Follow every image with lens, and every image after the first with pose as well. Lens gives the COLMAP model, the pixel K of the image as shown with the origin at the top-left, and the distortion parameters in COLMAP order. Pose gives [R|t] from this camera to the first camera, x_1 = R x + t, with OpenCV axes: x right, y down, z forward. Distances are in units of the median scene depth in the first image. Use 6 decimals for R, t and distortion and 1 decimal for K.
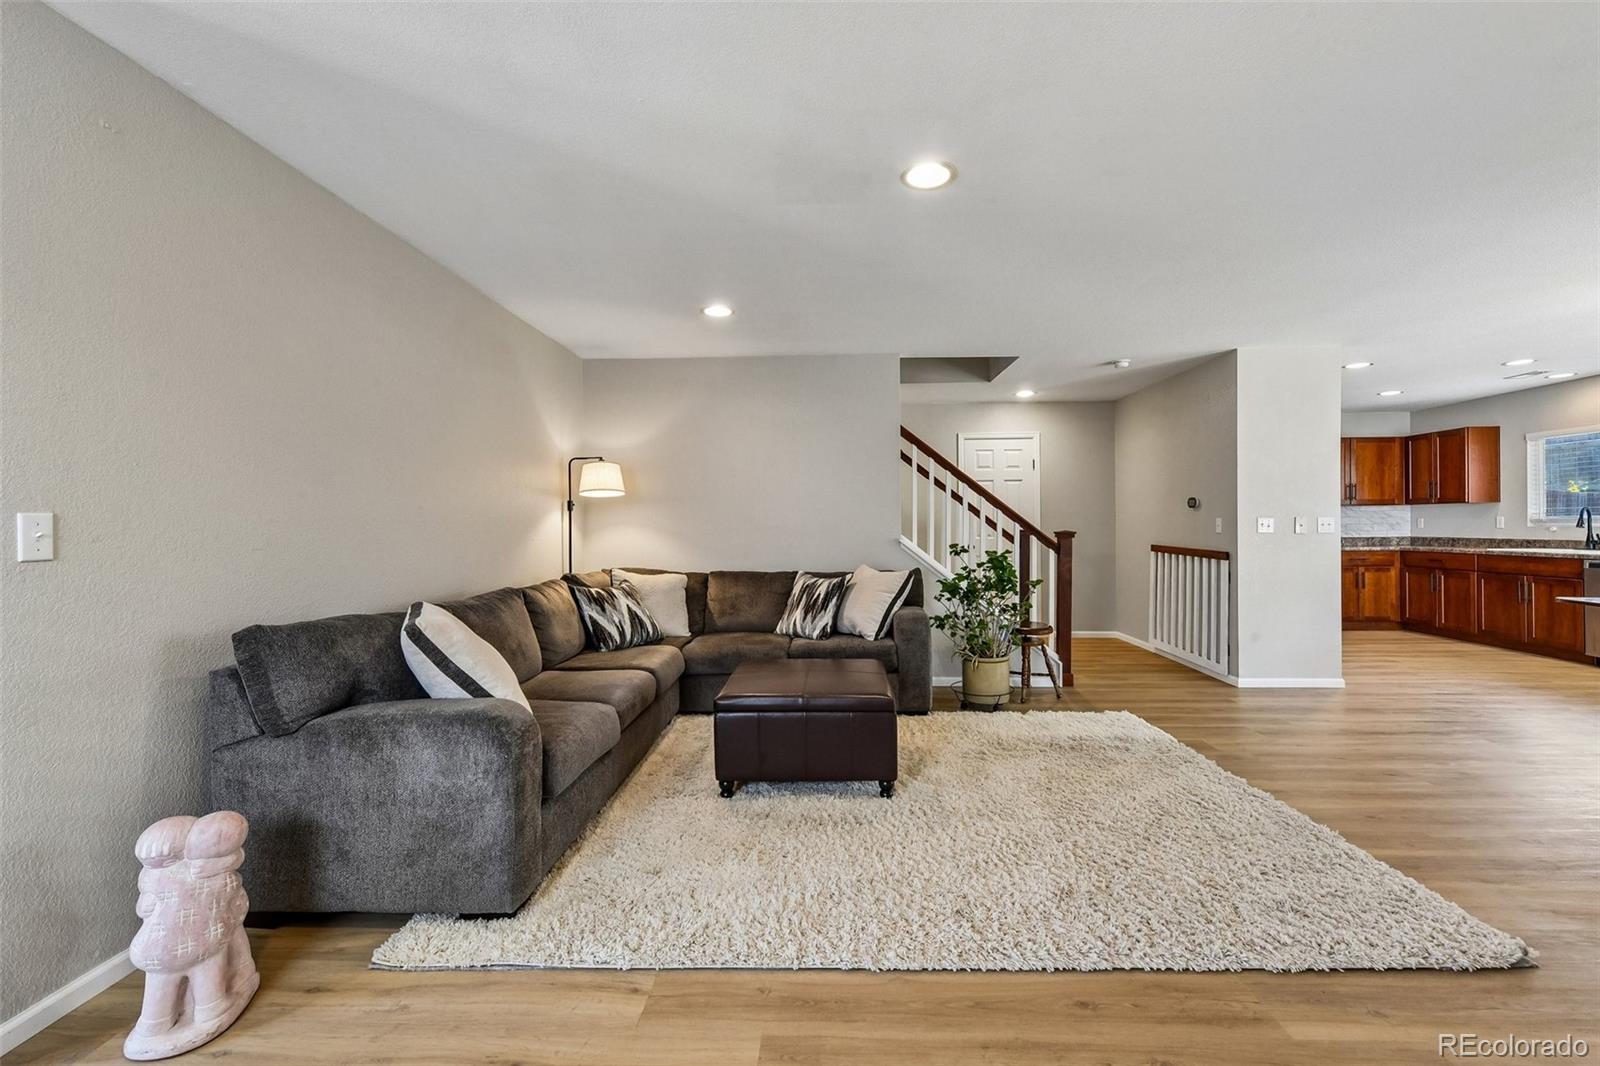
lens RADIAL K [[685.2, 0, 789.5], [0, 685.2, 525.2], [0, 0, 1]] dist [0.001262, -0.001242]
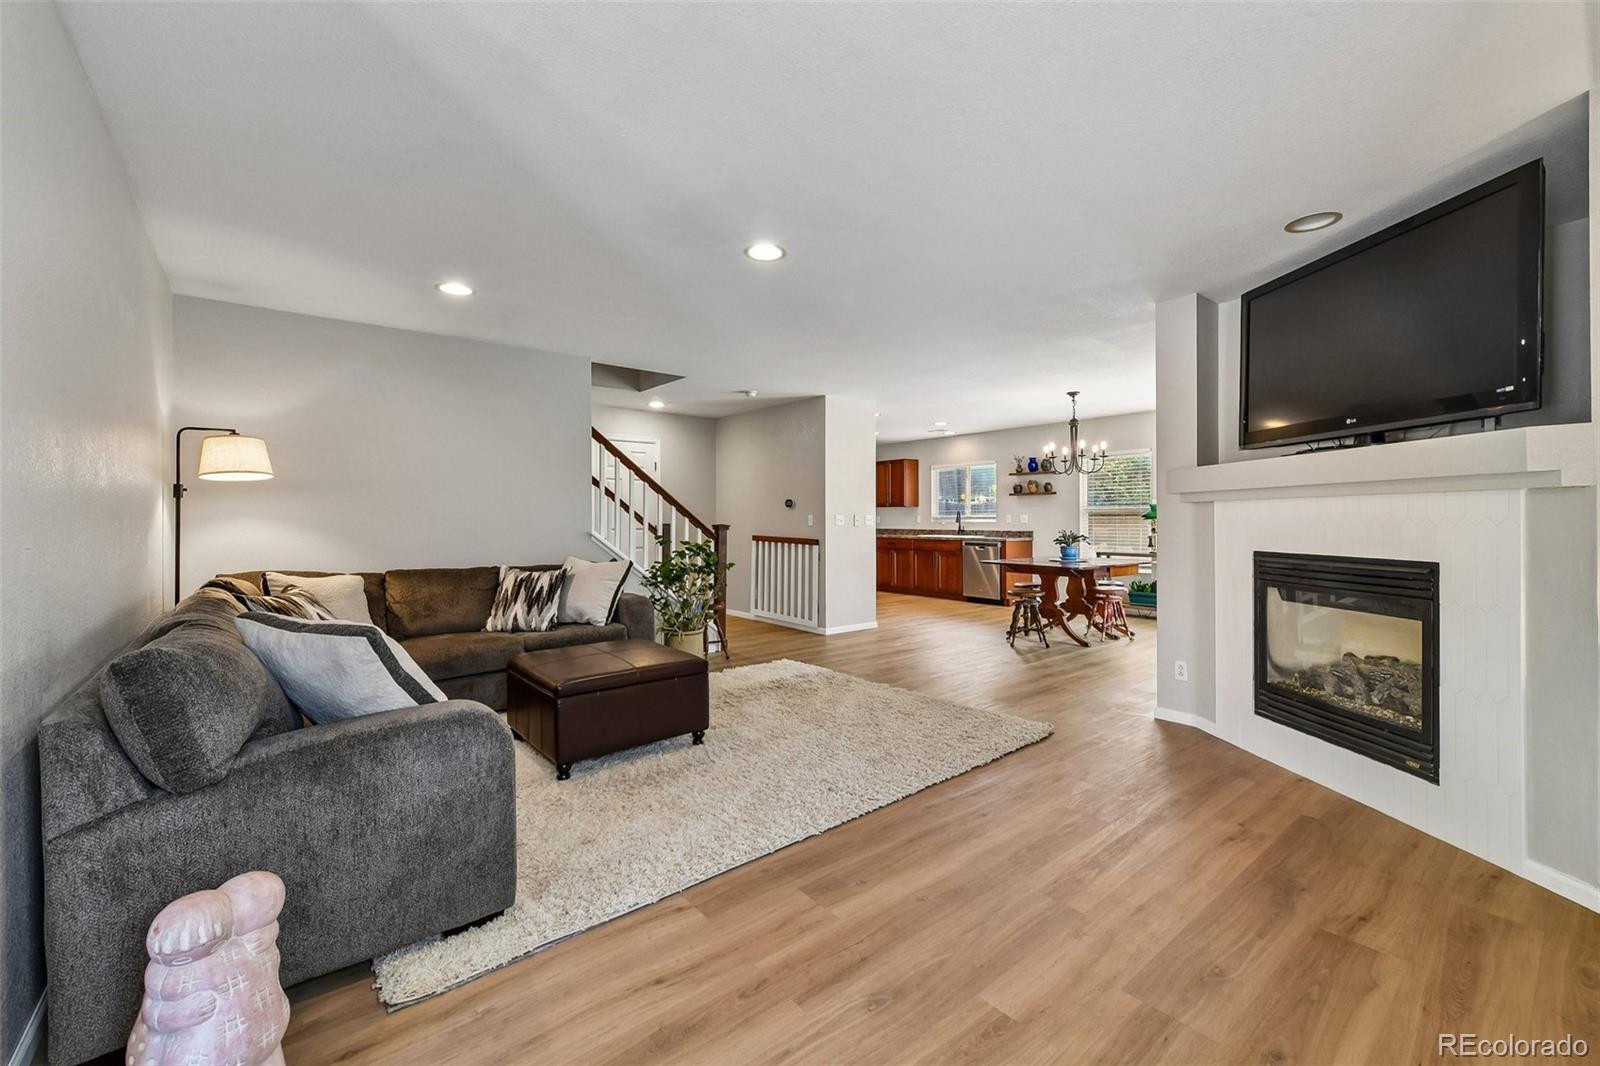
lens RADIAL K [[685.2, 0, 799.5], [0, 685.2, 523.1], [0, 0, 1]] dist [0.001262, -0.001242]
pose [[0.740585, 0.000416, 0.671963, -0.316878], [-0.002161, 0.999996, 0.001762, 0.003710], [-0.671960, -0.002757, 0.740583, -0.004767]]
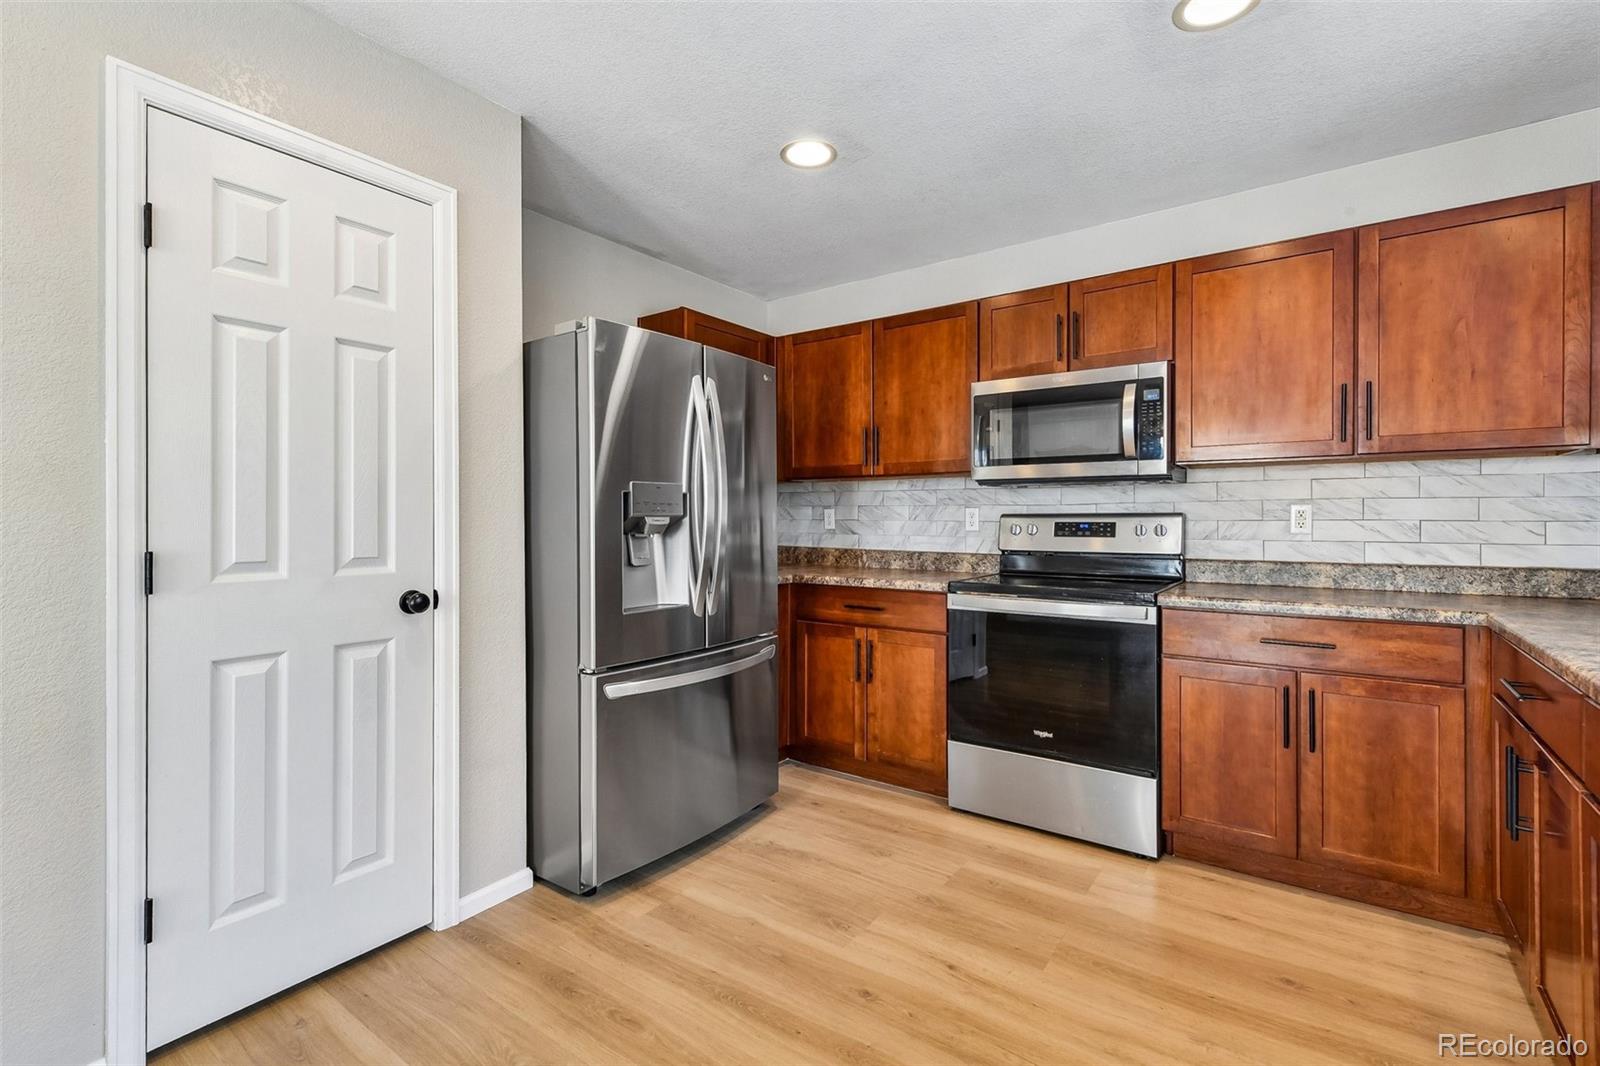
lens RADIAL K [[713.0, 0, 808.3], [0, 713.0, 520.5], [0, 0, 1]] dist [0.007181, -0.001900]
pose [[0.842443, 0.011486, -0.538663, 1.114187], [-0.006474, 0.999916, 0.011197, -0.005292], [0.538747, -0.005945, 0.842447, 0.872117]]
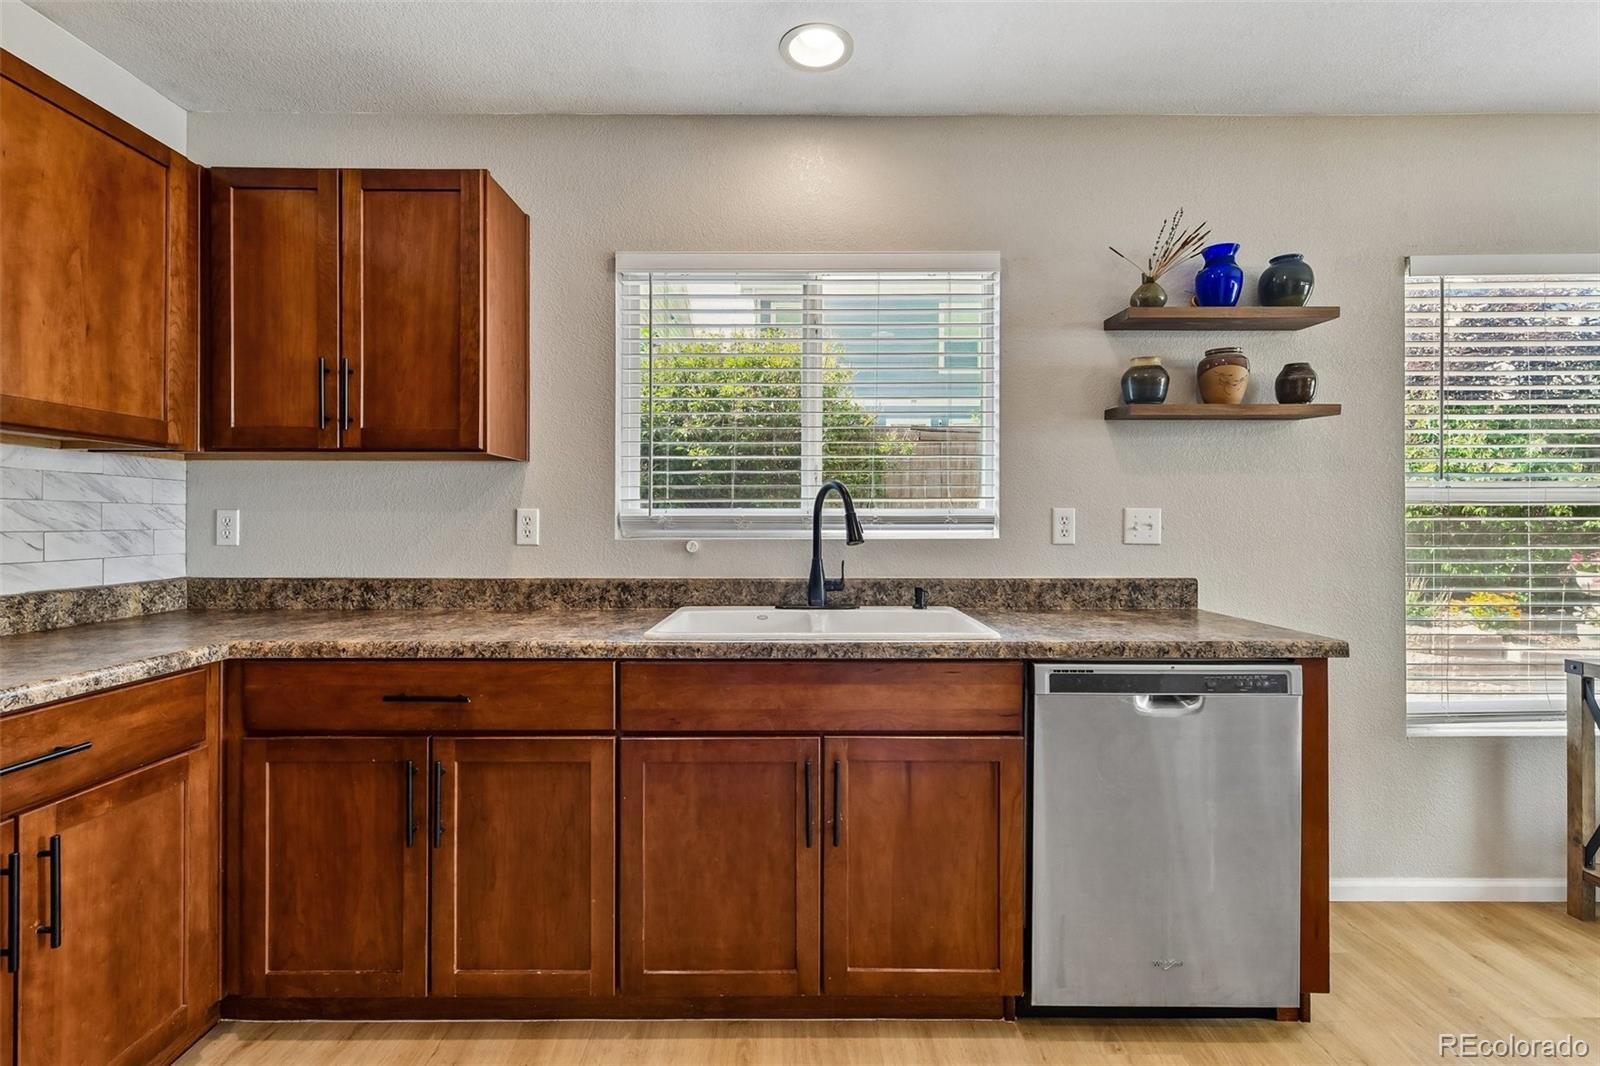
lens RADIAL K [[713.0, 0, 796.6], [0, 713.0, 523.4], [0, 0, 1]] dist [0.007181, -0.001900]
pose [[-0.052086, 0.011067, 0.998581, 0.901958], [0.000987, 0.999939, -0.011030, -0.002625], [-0.998642, 0.000411, -0.052094, 1.139203]]
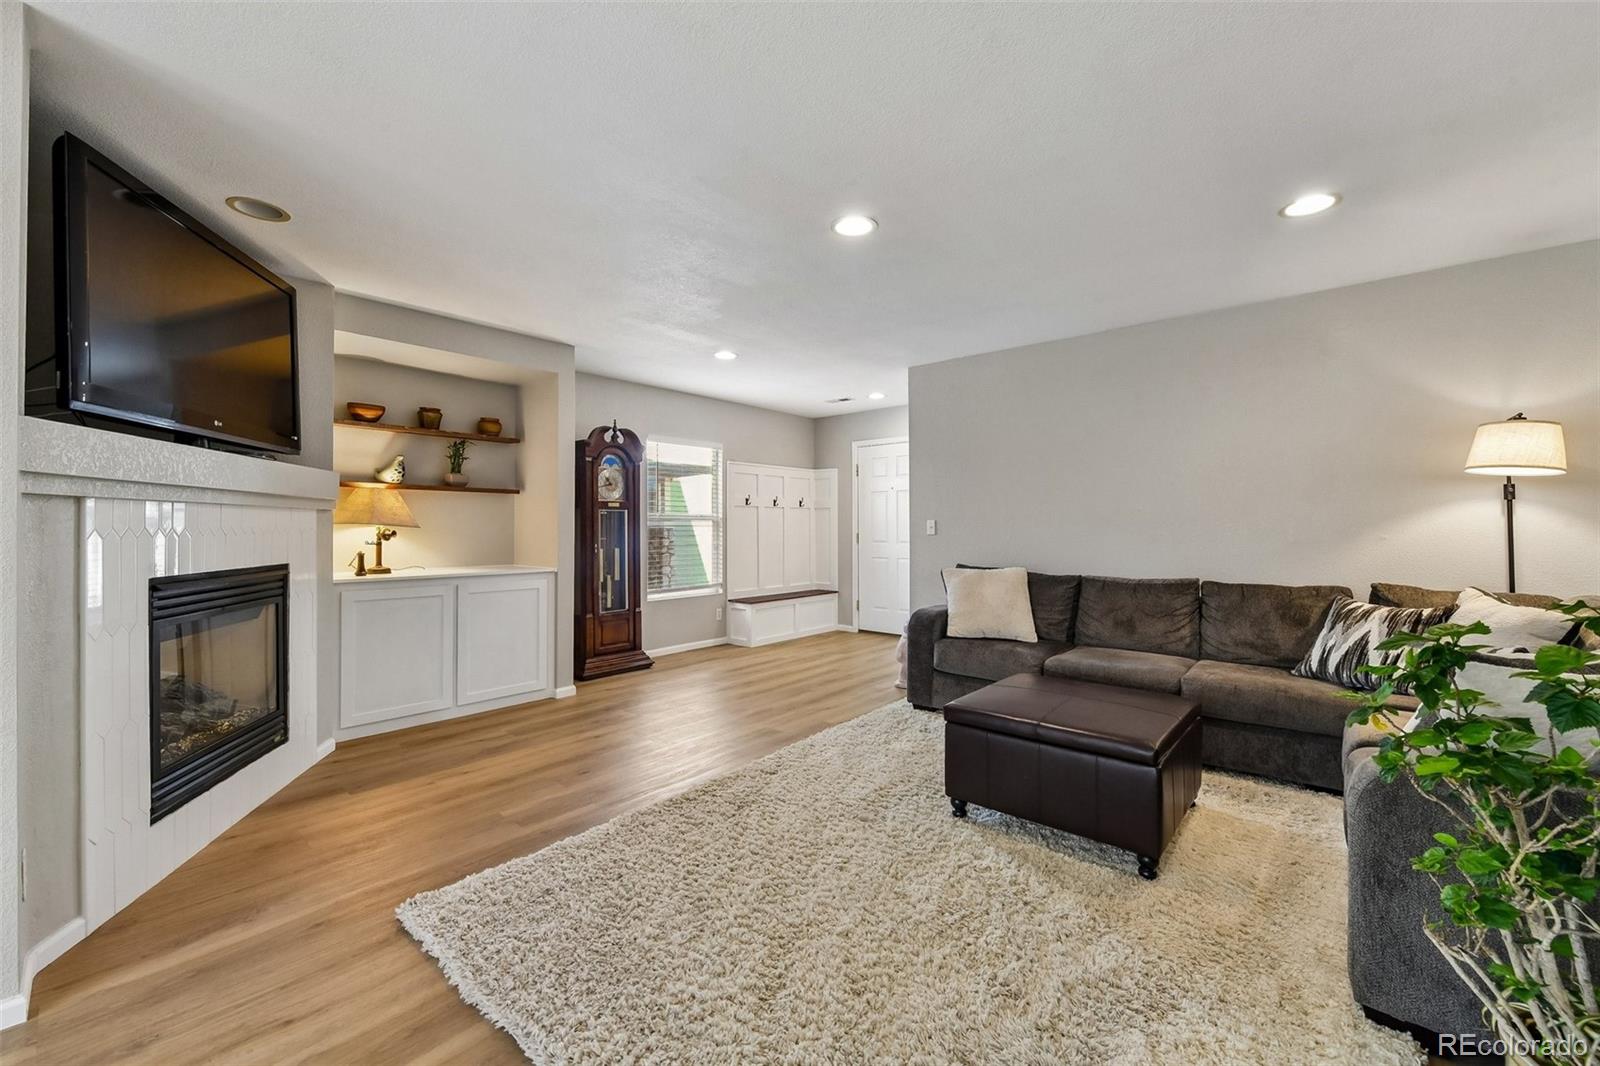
lens RADIAL K [[637.9, 0, 801.8], [0, 637.9, 528.8], [0, 0, 1]] dist [-0.003177, -0.000575]
pose [[-0.614302, 0.007938, -0.789031, 0.581363], [0.005188, 0.999968, 0.006022, -0.001256], [0.789054, -0.000394, -0.614324, 0.825380]]
